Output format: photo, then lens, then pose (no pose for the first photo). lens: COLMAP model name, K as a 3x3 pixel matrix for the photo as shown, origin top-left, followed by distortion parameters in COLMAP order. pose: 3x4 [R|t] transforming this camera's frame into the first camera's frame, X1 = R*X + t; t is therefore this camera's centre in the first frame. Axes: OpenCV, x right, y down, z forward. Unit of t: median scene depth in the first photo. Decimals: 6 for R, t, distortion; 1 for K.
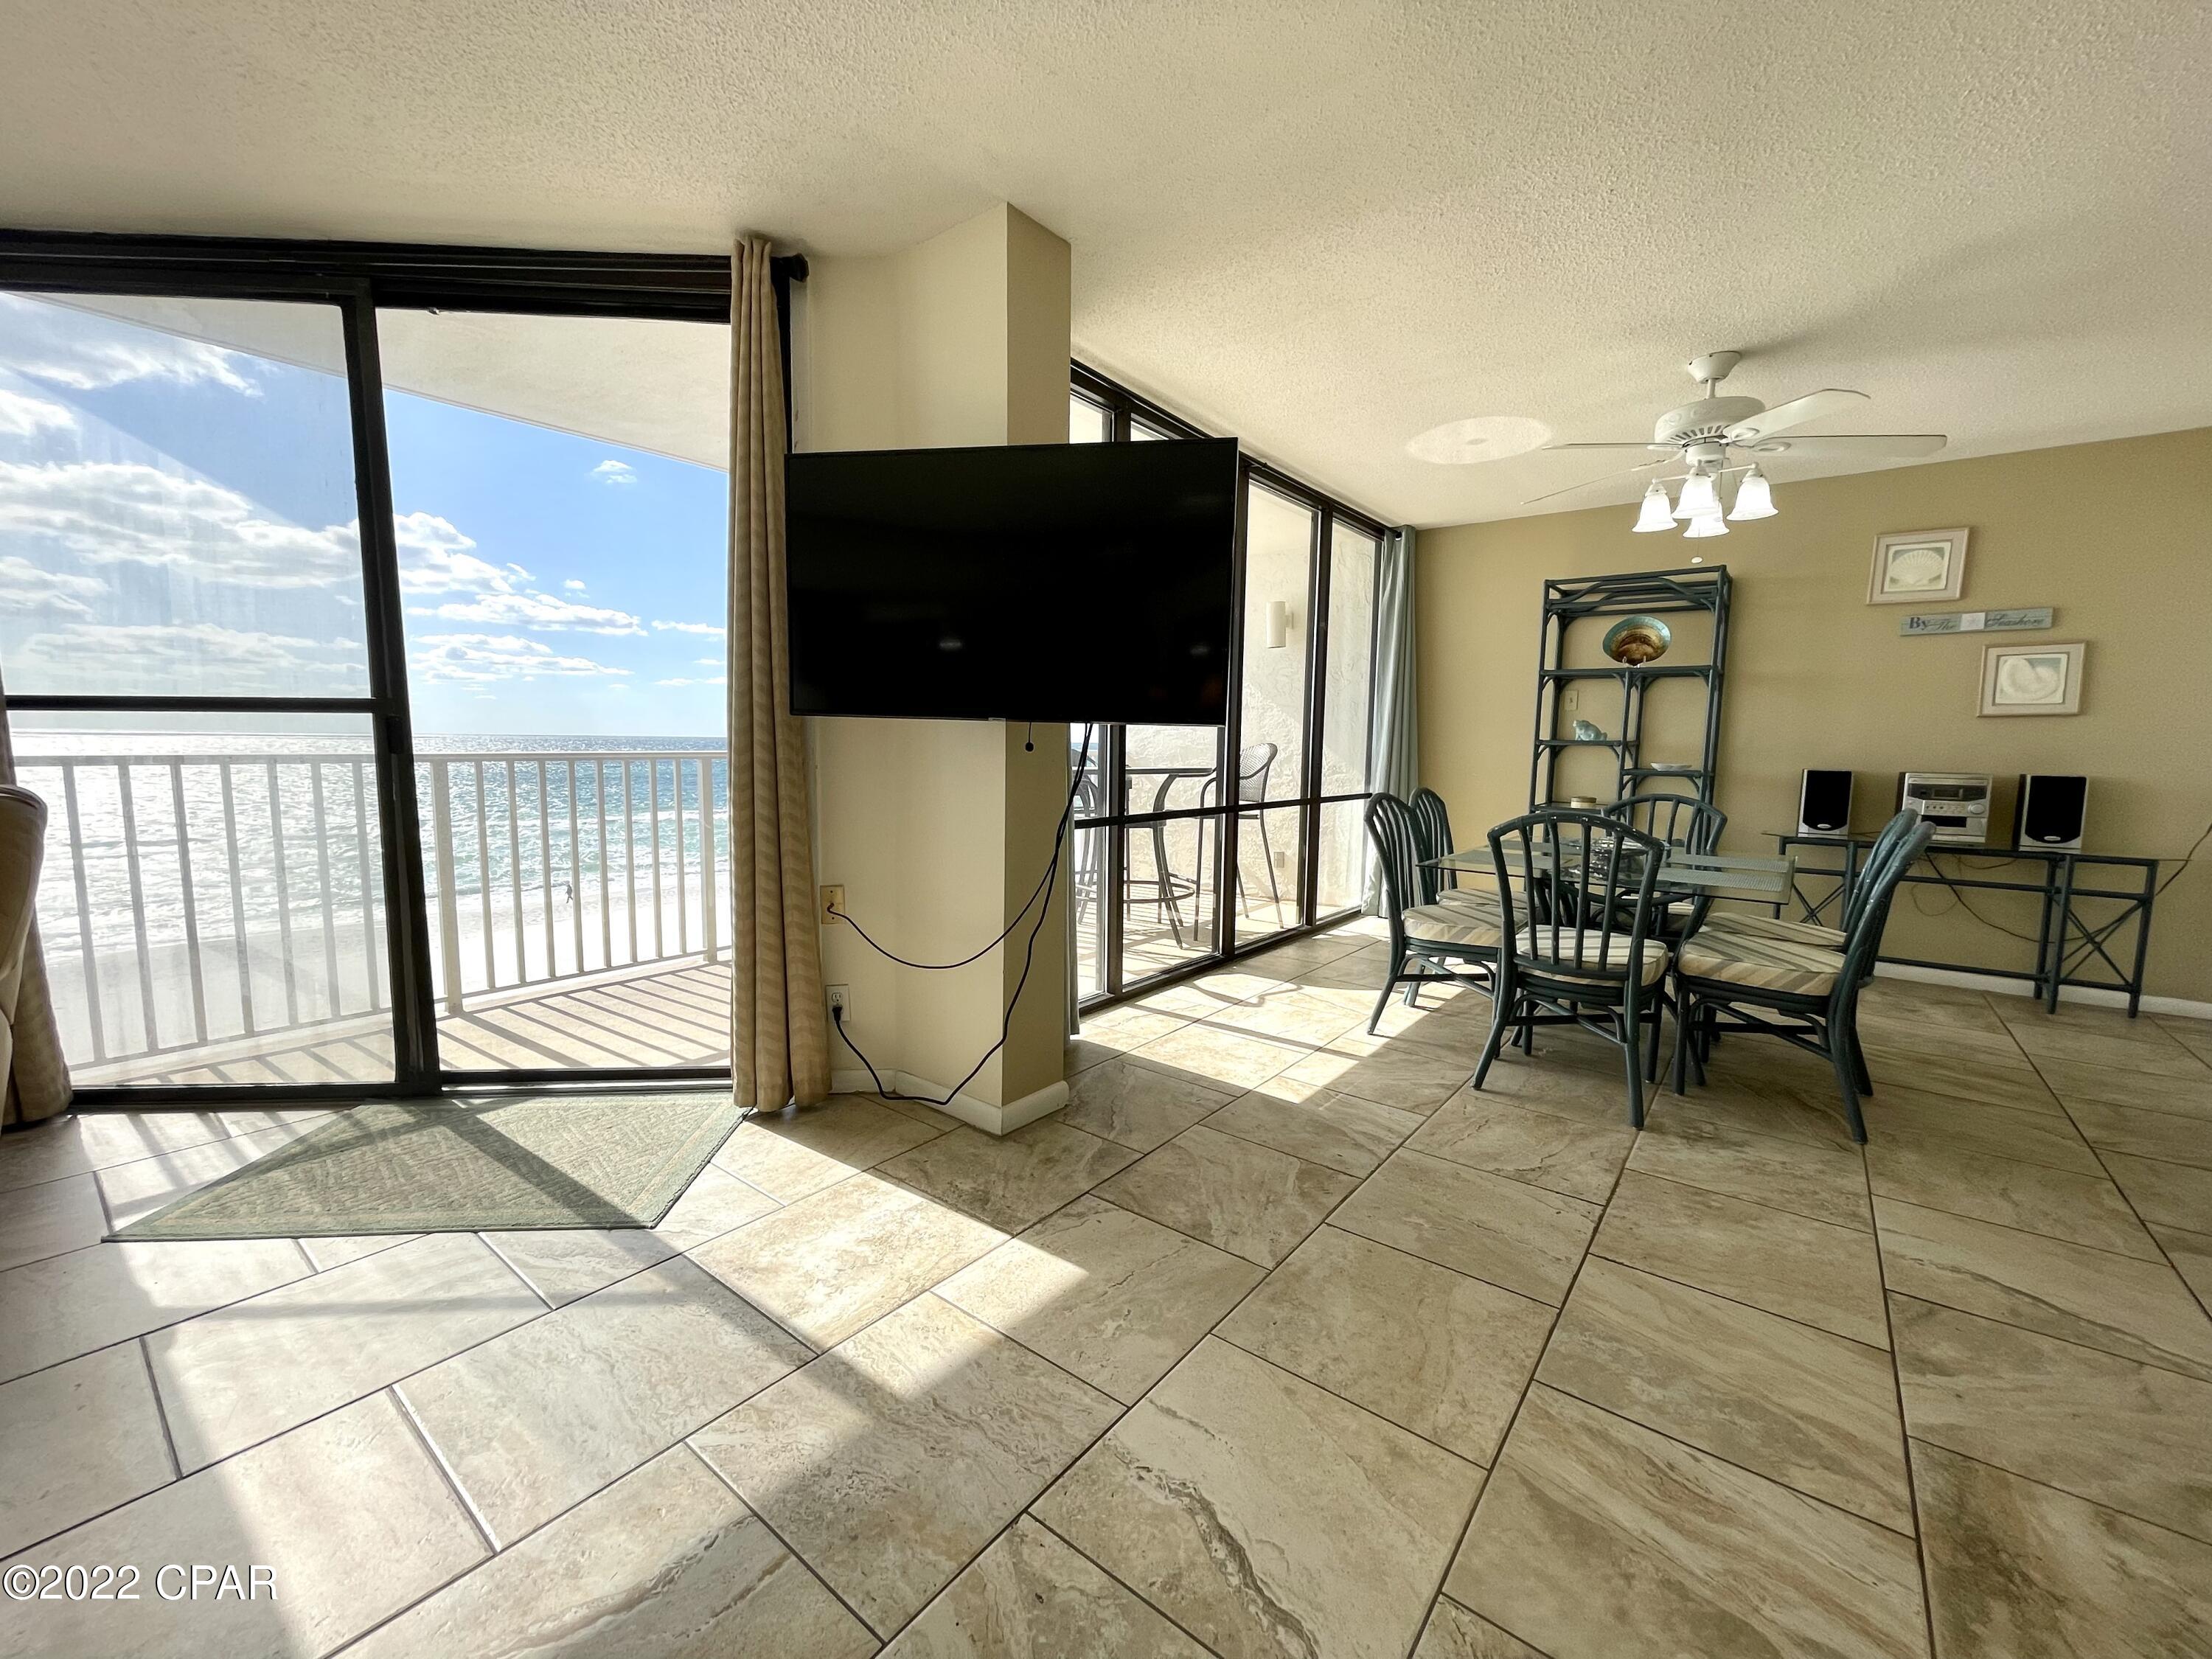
lens RADIAL K [[886.7, 0, 1101.1], [0, 886.7, 834.7], [0, 0, 1]] dist [-0.001053, -0.000047]
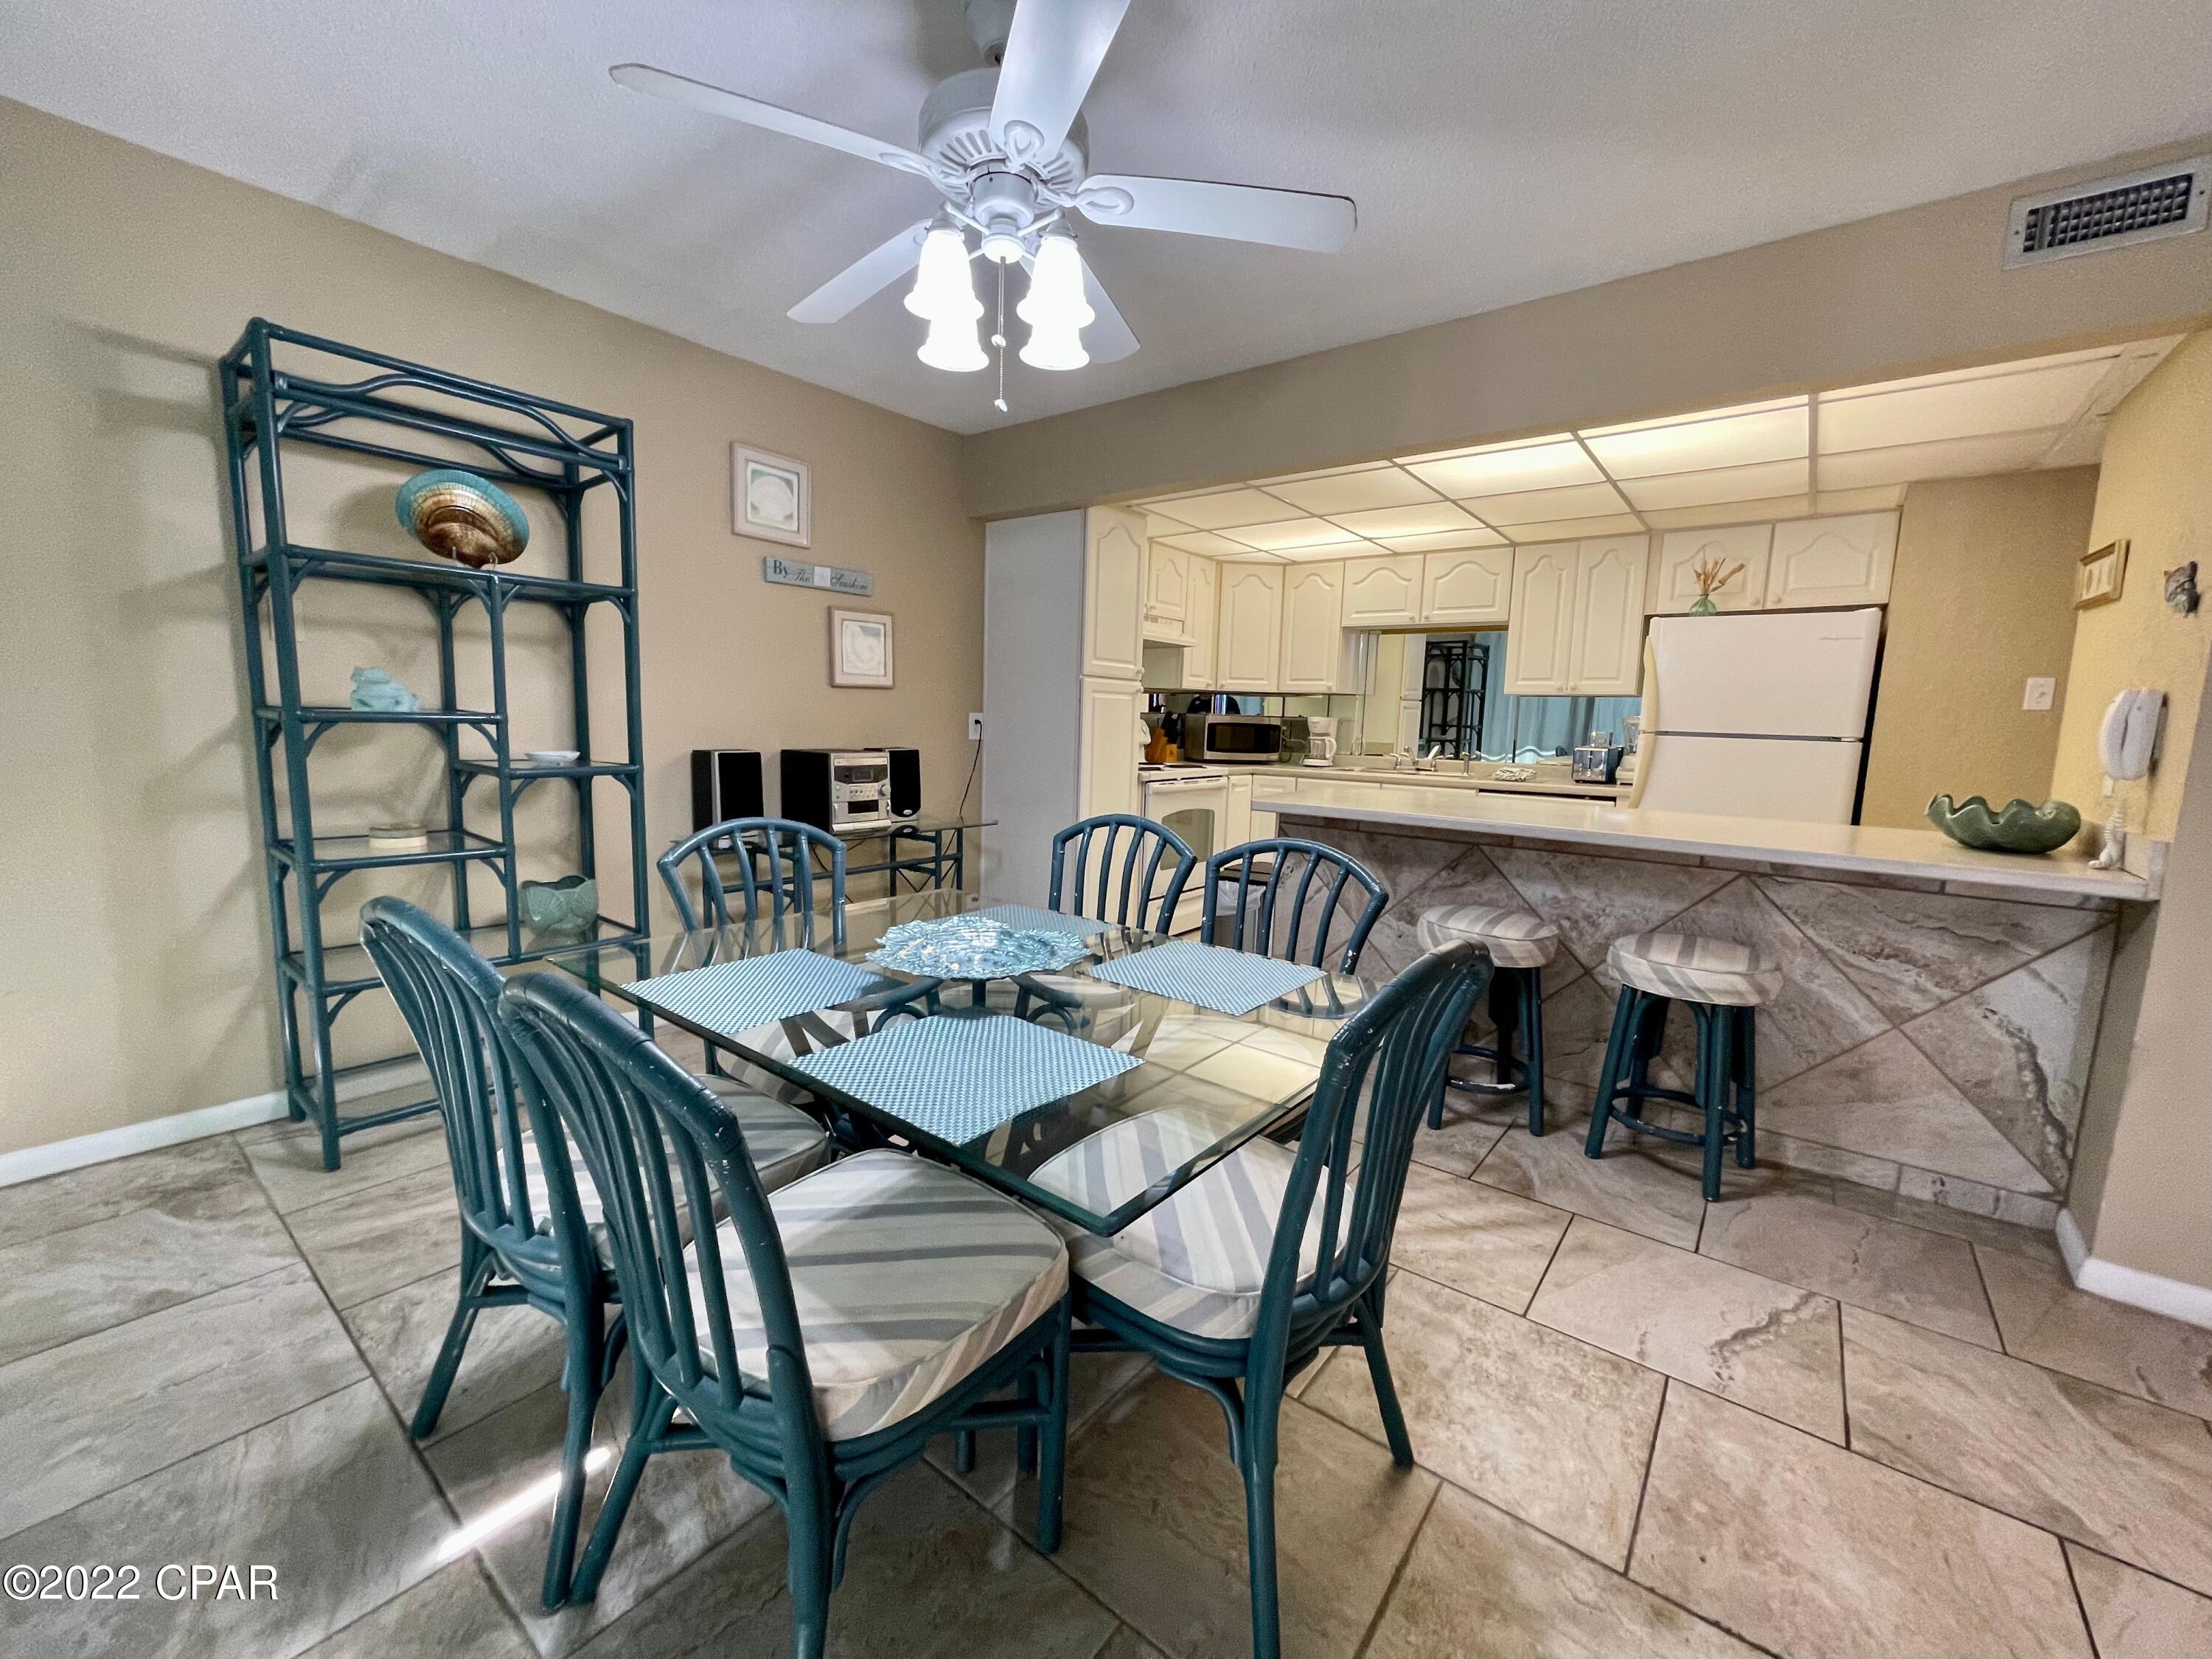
lens RADIAL K [[886.7, 0, 1101.1], [0, 886.7, 834.7], [0, 0, 1]] dist [-0.001053, -0.000047]
pose [[0.001080, -0.147312, 0.989089, 0.075289], [0.078550, 0.986046, 0.146773, -0.095457], [-0.996910, 0.077535, 0.012636, 0.732775]]
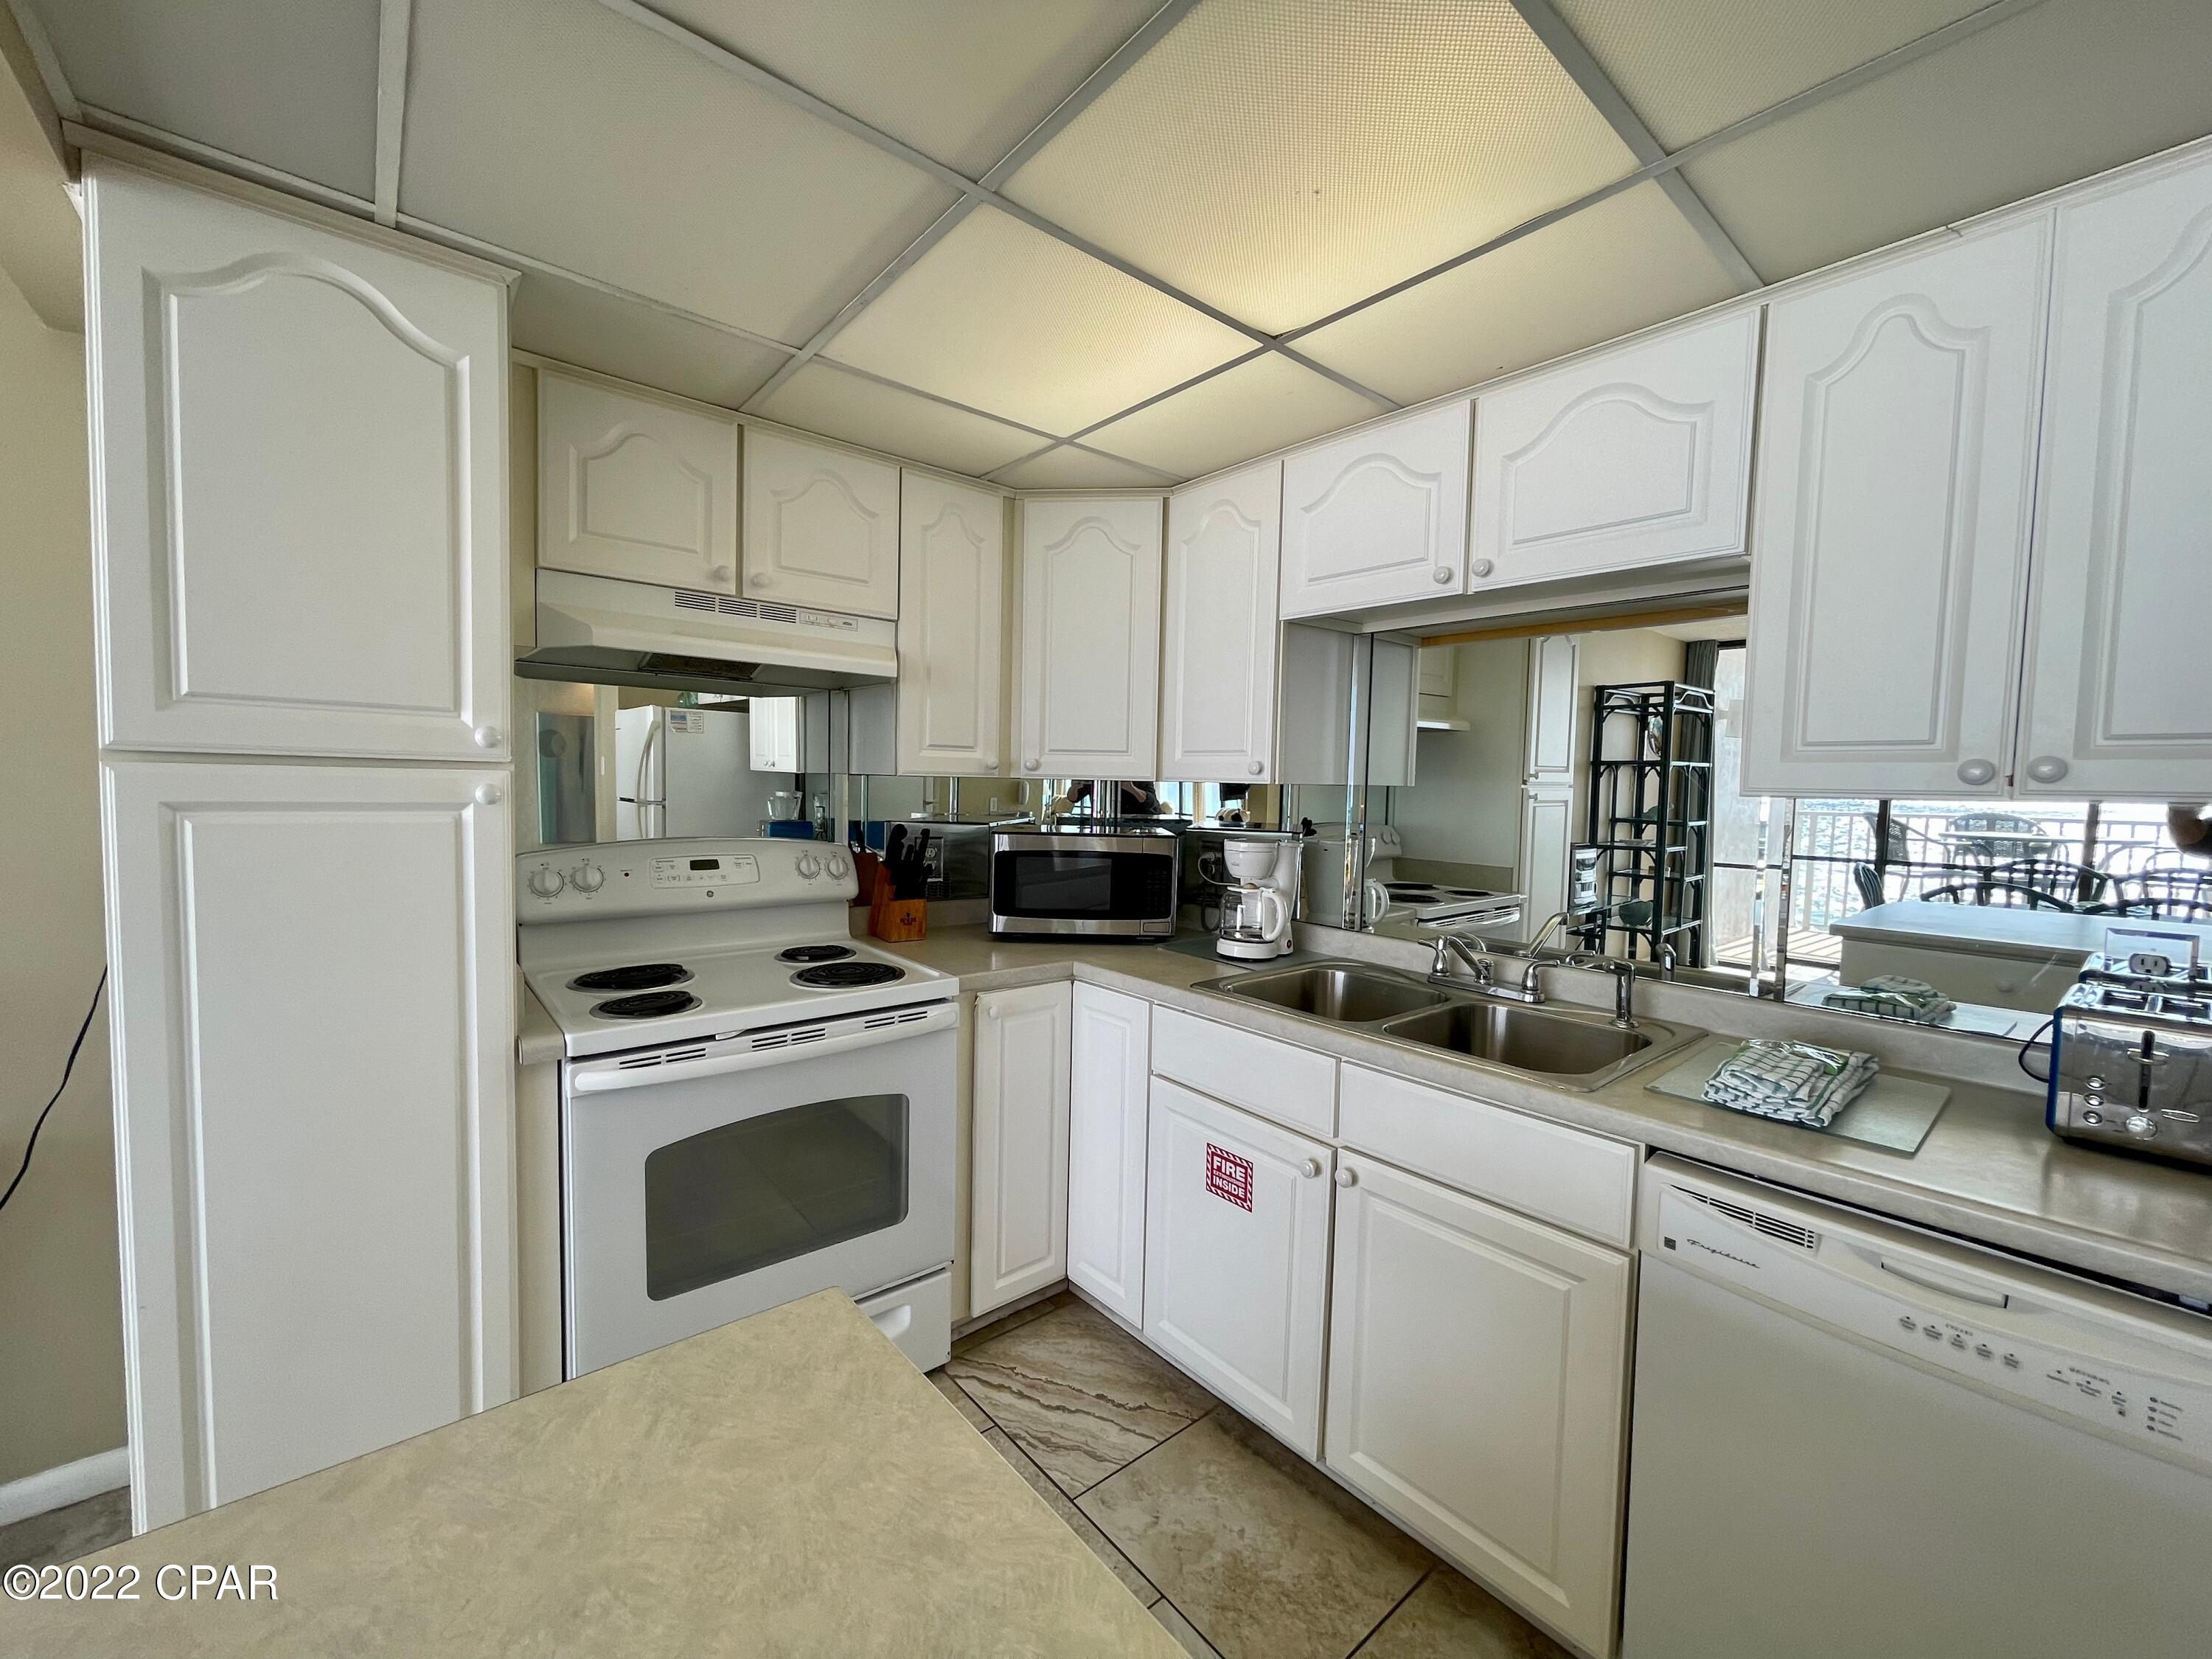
lens RADIAL K [[897.7, 0, 1095.4], [0, 897.7, 834.2], [0, 0, 1]] dist [-0.007389, 0.000213]
pose [[0.209513, -0.066432, 0.975547, 0.852922], [0.085416, 0.995119, 0.049421, -0.088925], [-0.974068, 0.072973, 0.214165, 0.378852]]
